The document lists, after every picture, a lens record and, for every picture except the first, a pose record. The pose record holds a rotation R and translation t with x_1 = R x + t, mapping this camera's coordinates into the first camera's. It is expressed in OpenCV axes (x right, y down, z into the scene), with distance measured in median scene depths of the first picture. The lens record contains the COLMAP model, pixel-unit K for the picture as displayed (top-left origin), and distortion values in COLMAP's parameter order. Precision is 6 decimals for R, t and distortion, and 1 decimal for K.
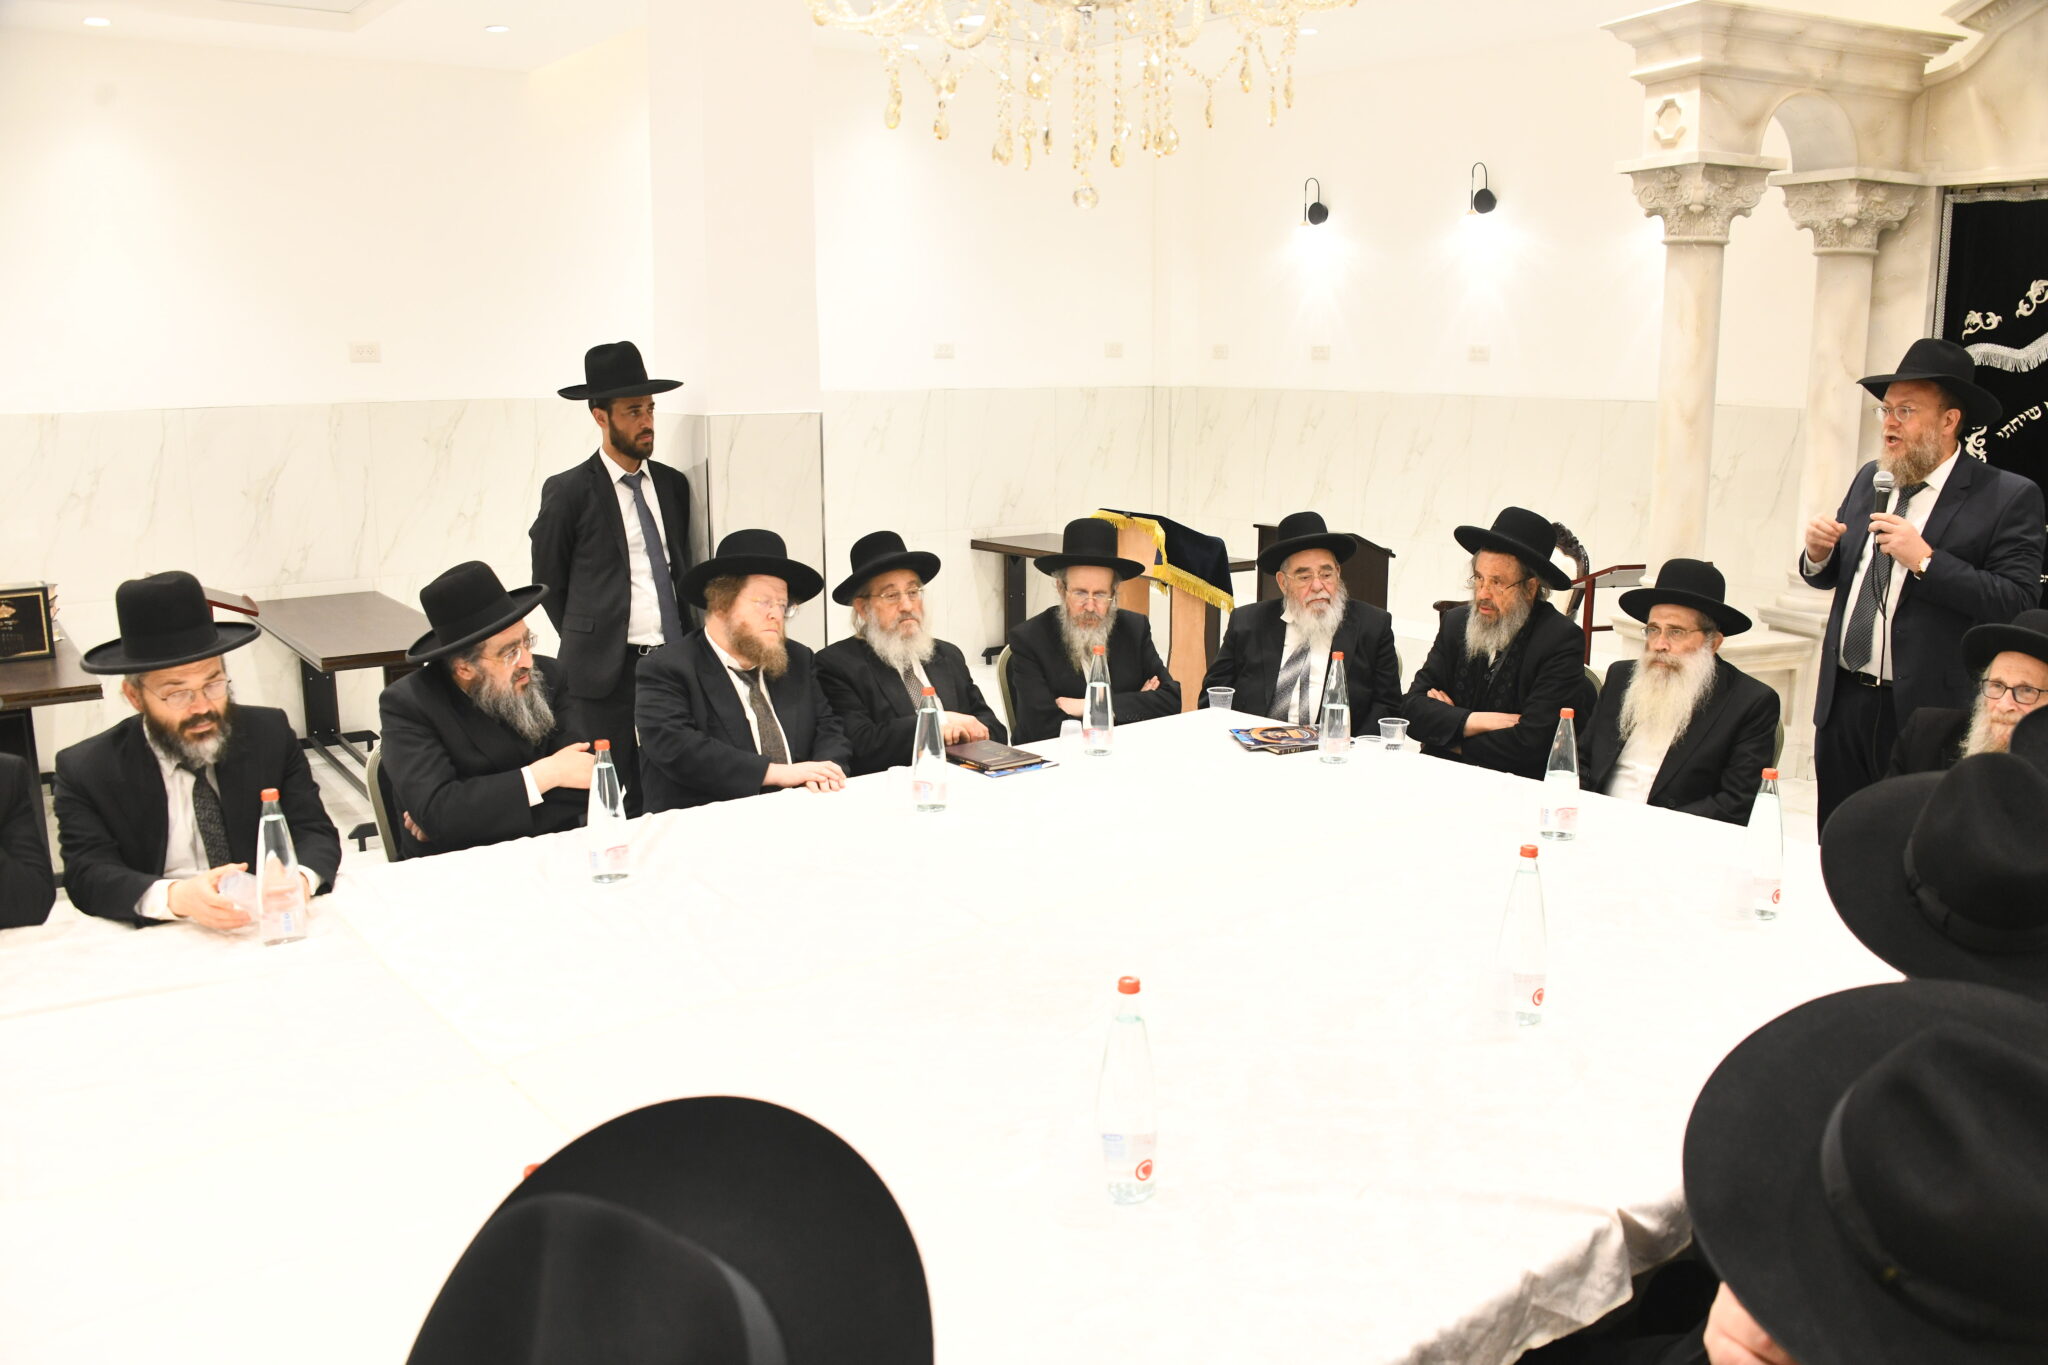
lens RADIAL K [[1624.6, 0, 1018.5], [0, 1624.6, 712.0], [0, 0, 1]] dist [-0.152637, 0.078869]
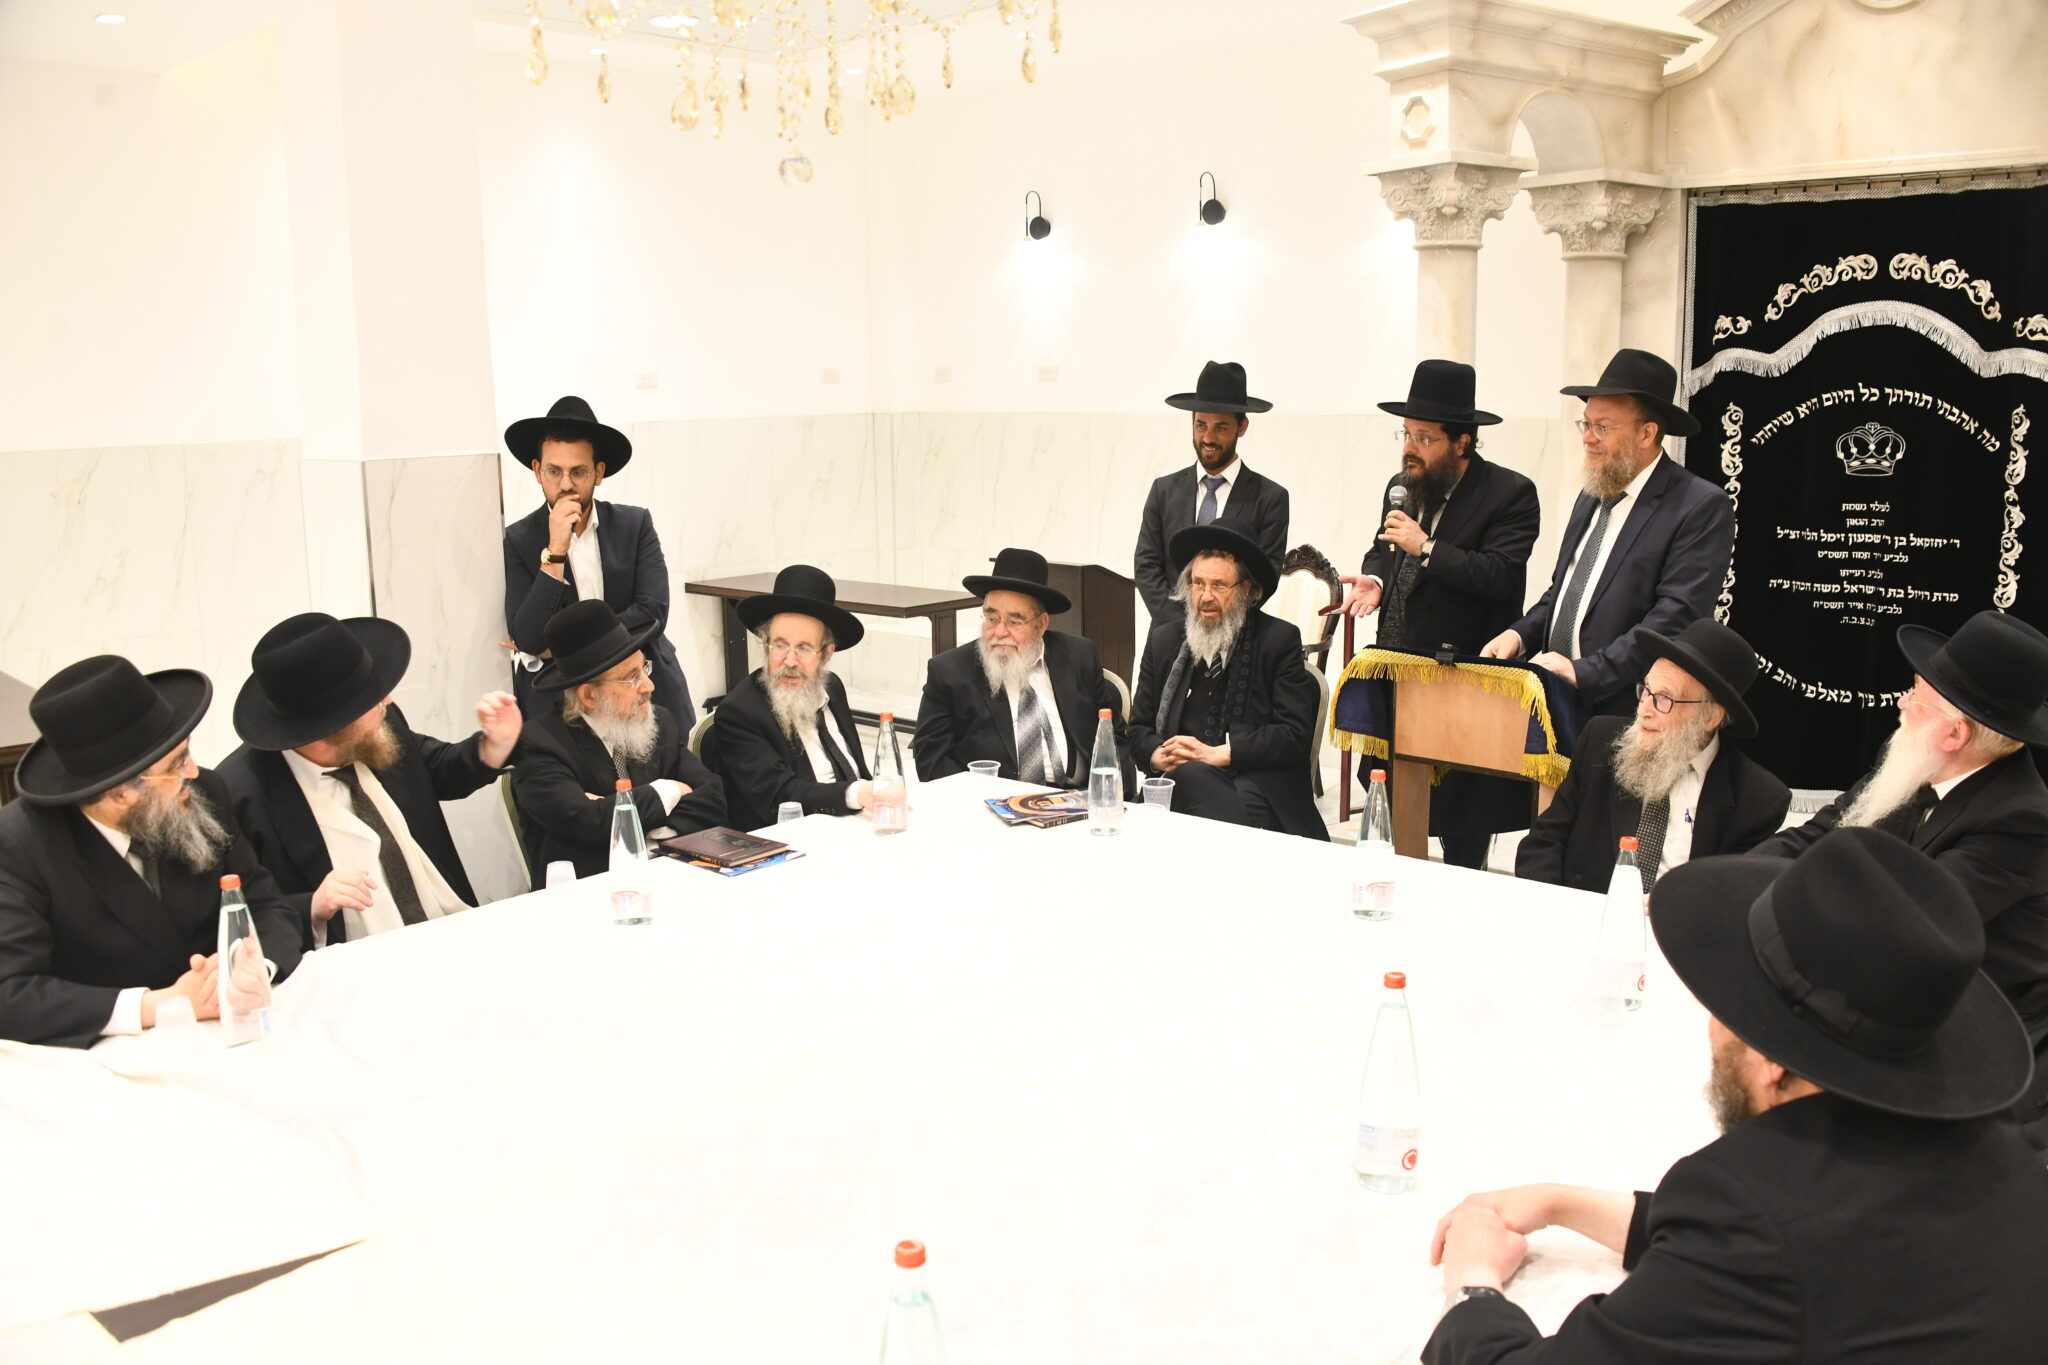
lens RADIAL K [[1624.6, 0, 1030.1], [0, 1624.6, 704.8], [0, 0, 1]] dist [-0.152637, 0.078869]
pose [[0.983742, -0.047248, 0.173263, 0.003488], [0.050868, 0.998569, -0.016510, -0.020024], [-0.172235, 0.025055, 0.984737, 0.102234]]
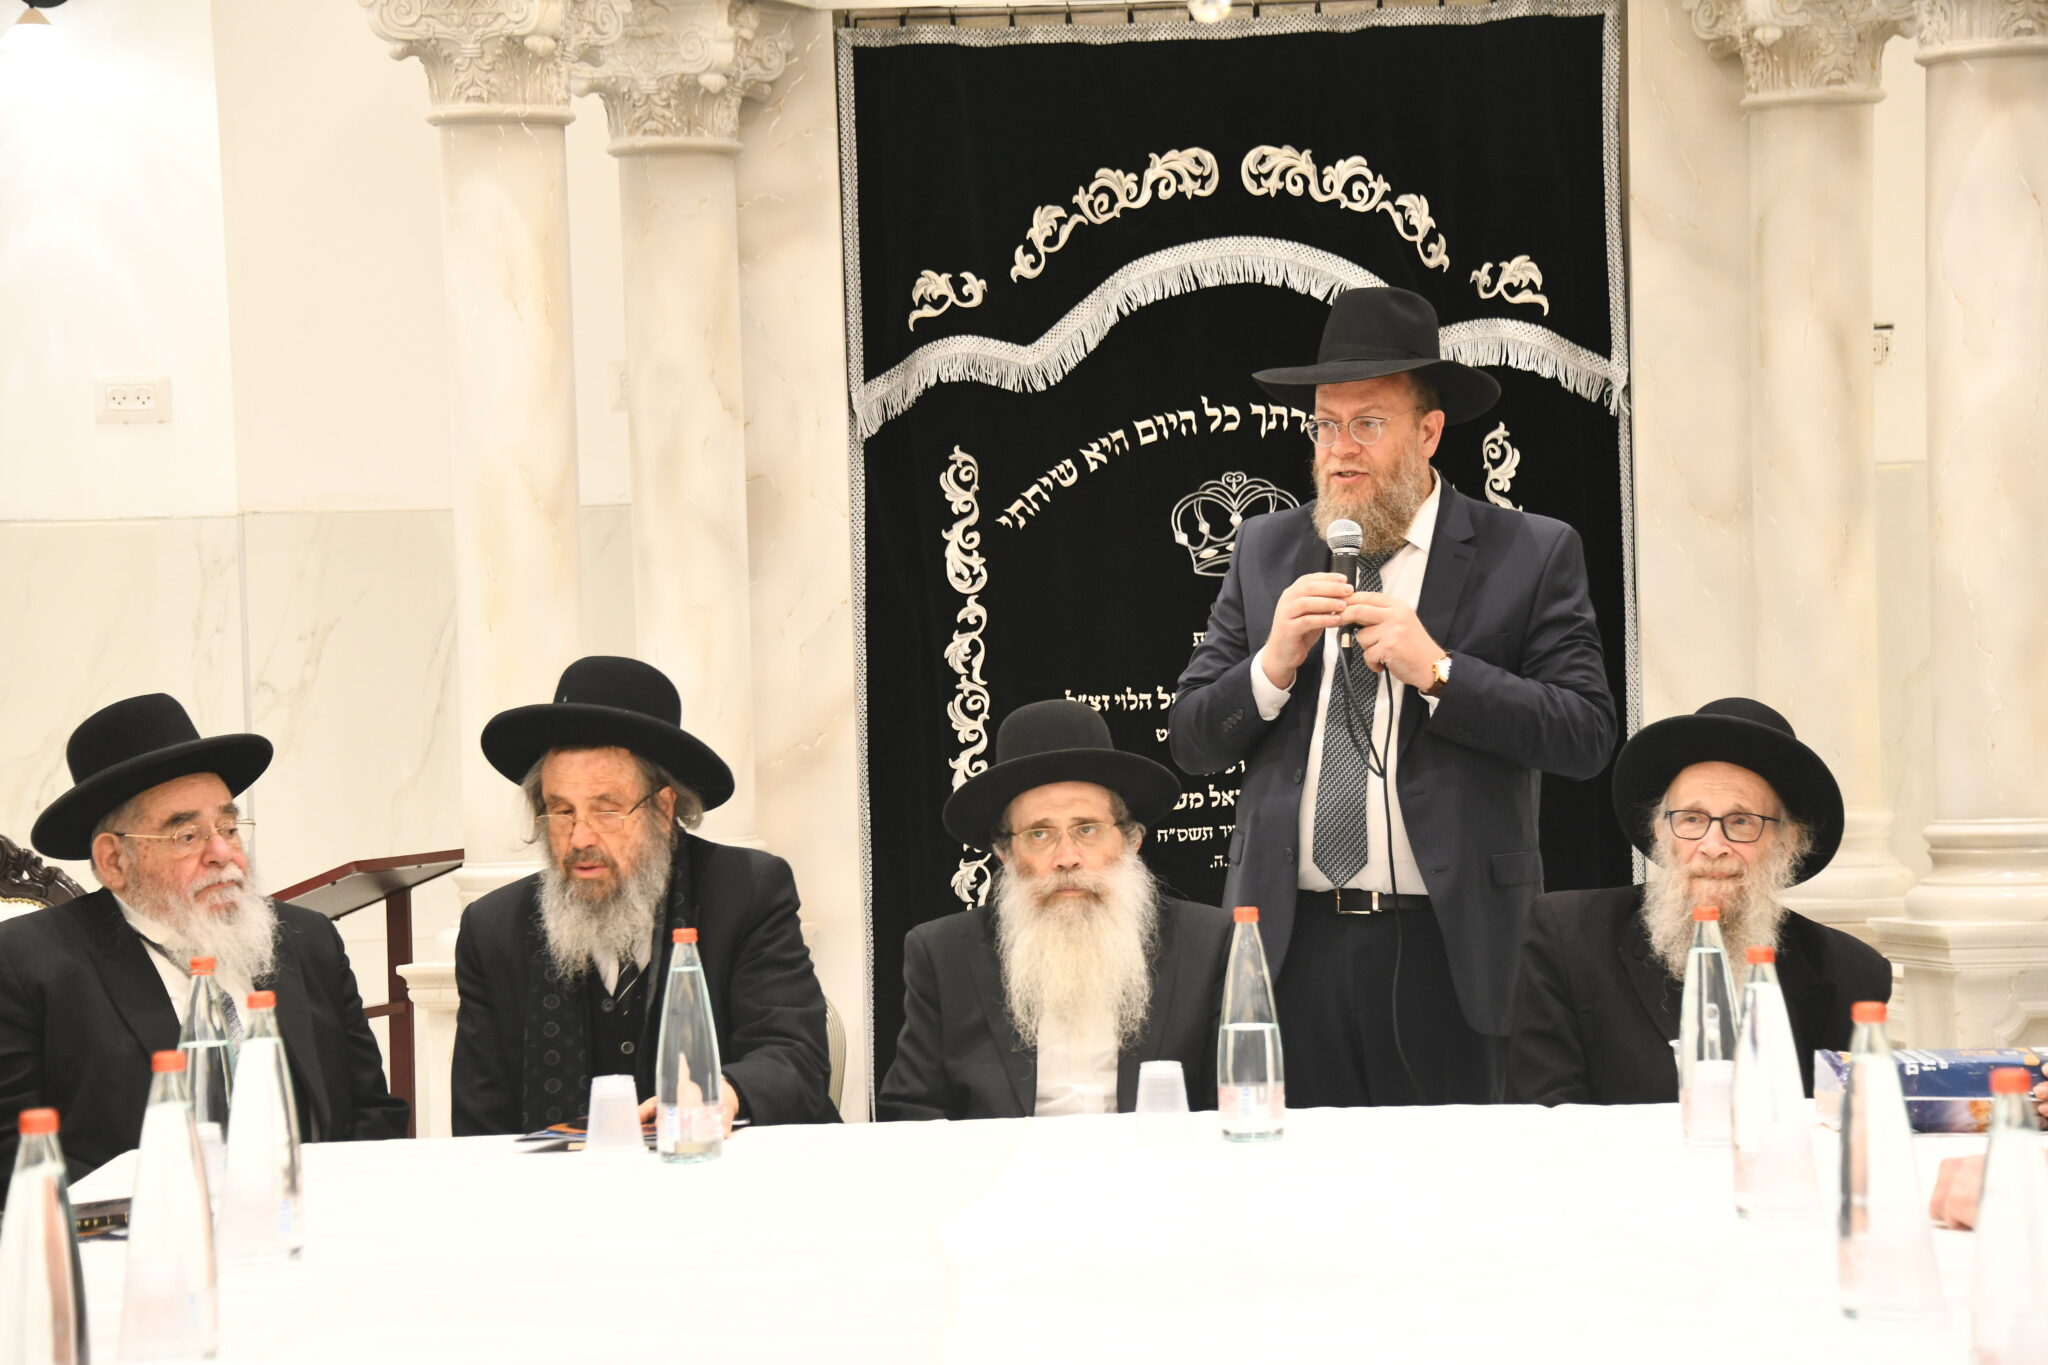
lens RADIAL K [[6081.5, 0, 1036.7], [0, 6081.5, 720.9], [0, 0, 1]] dist [1.127115, 0.000000]
pose [[0.641979, -0.035524, 0.765899, -0.849042], [0.191440, 0.974714, -0.115257, 0.106962], [-0.742438, 0.220616, 0.632546, -0.213114]]
